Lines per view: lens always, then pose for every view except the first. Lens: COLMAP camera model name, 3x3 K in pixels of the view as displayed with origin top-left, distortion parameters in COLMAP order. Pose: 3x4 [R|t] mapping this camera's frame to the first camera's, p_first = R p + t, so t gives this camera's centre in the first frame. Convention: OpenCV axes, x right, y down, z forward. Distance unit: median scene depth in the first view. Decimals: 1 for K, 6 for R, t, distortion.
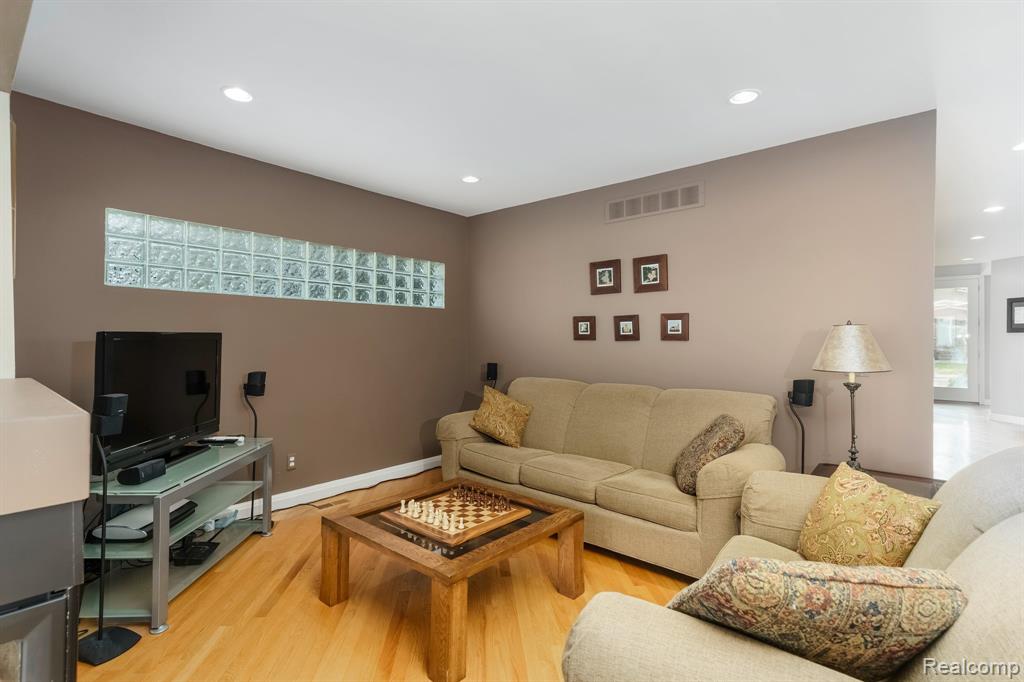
lens RADIAL K [[487.9, 0, 516.6], [0, 487.9, 334.2], [0, 0, 1]] dist [0.014682, 0.000262]
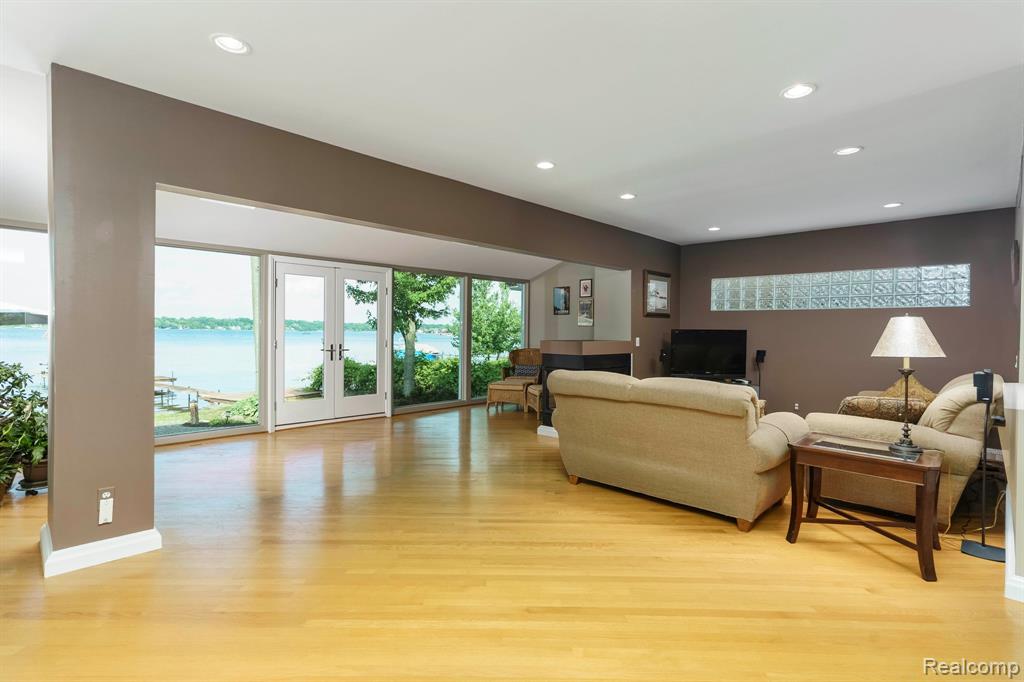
lens RADIAL K [[487.9, 0, 510.0], [0, 487.9, 340.6], [0, 0, 1]] dist [0.014682, 0.000262]
pose [[-0.062041, 0.012398, -0.997997, 1.268760], [-0.007452, 0.999889, 0.012885, 0.019480], [0.998046, 0.008237, -0.061942, 0.118186]]
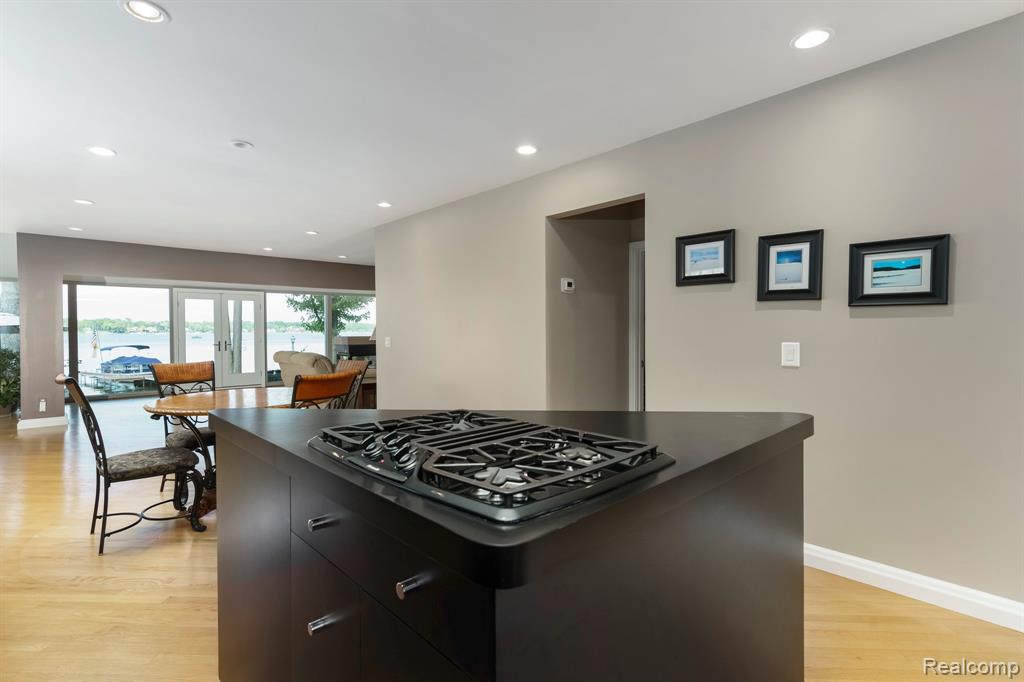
lens RADIAL K [[487.9, 0, 504.8], [0, 487.9, 336.3], [0, 0, 1]] dist [0.014682, 0.000262]
pose [[-0.125354, 0.007164, -0.992086, 2.127255], [0.006950, 0.999956, 0.006343, 0.025731], [0.992088, -0.006100, -0.125398, 1.334585]]
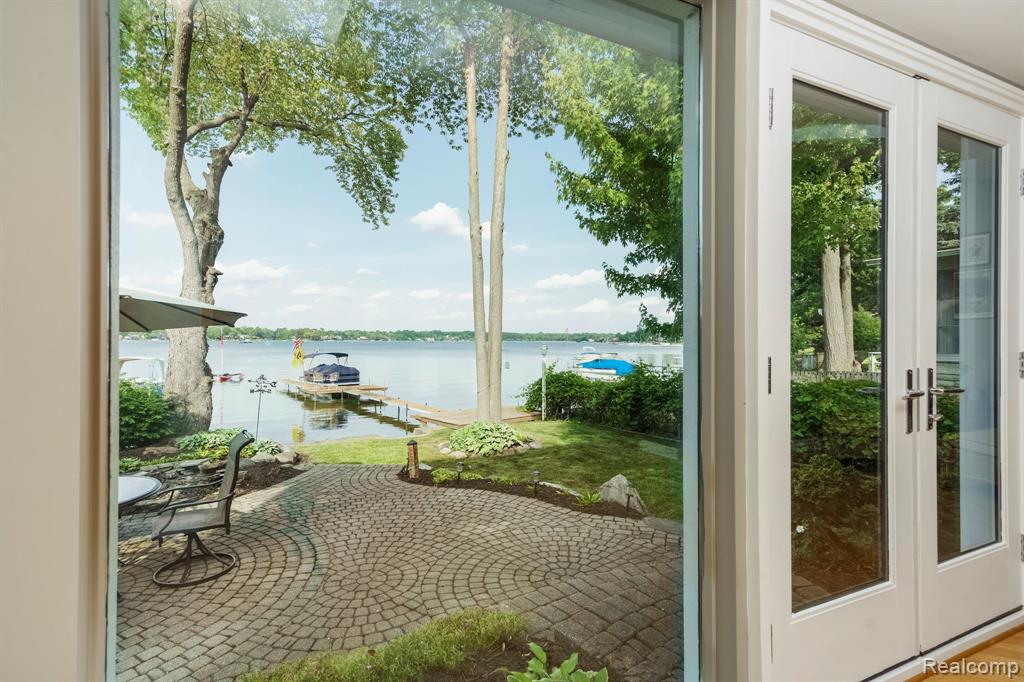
lens RADIAL K [[487.9, 0, 508.8], [0, 487.9, 343.7], [0, 0, 1]] dist [0.014682, 0.000262]
pose [[-0.402315, 0.000666, -0.915501, 0.155730], [-0.001164, 0.999999, 0.001239, 0.033257], [0.915501, 0.001564, -0.402313, -0.763185]]
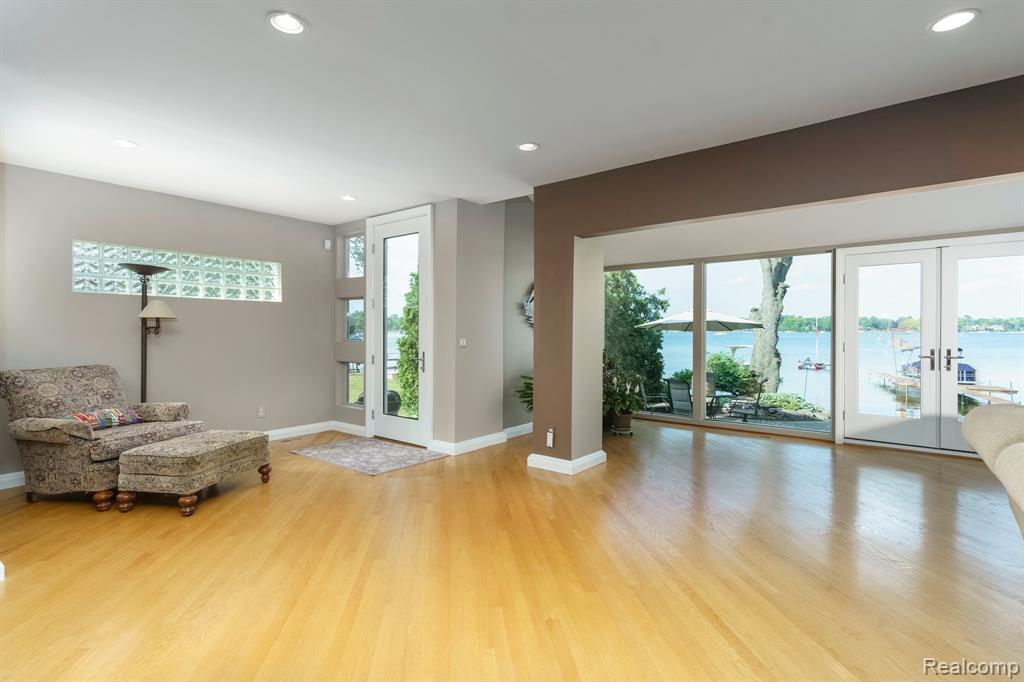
lens RADIAL K [[487.9, 0, 511.0], [0, 487.9, 332.7], [0, 0, 1]] dist [0.014682, 0.000262]
pose [[-0.998886, -0.004830, -0.046939, 0.762978], [-0.004842, 0.999988, 0.000138, 0.020645], [0.046937, 0.000365, -0.998898, 0.648967]]
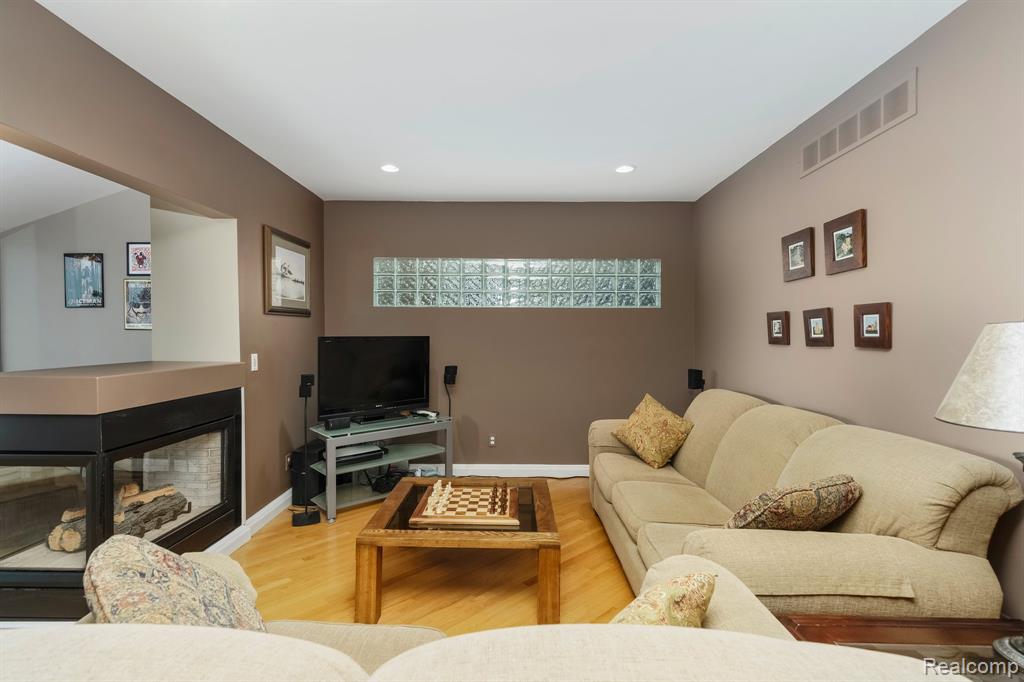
lens RADIAL K [[487.9, 0, 506.5], [0, 487.9, 339.5], [0, 0, 1]] dist [0.014682, 0.000262]
pose [[0.638547, 0.005254, -0.769565, 0.499185], [0.003763, 0.999943, 0.009949, -0.005183], [0.769574, -0.009249, 0.638491, 0.245598]]
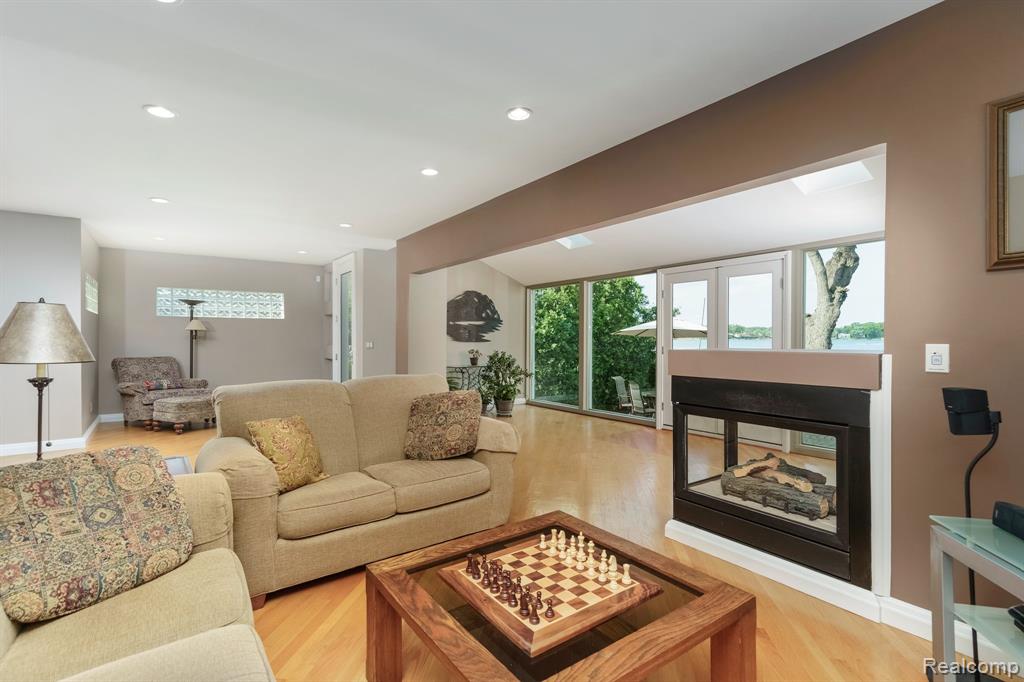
lens RADIAL K [[487.9, 0, 507.2], [0, 487.9, 338.8], [0, 0, 1]] dist [0.014682, 0.000262]
pose [[-0.971465, -0.003388, 0.237160, -0.148680], [-0.004132, 0.999988, -0.002640, 0.025806], [-0.237148, -0.003545, -0.971467, 1.086240]]
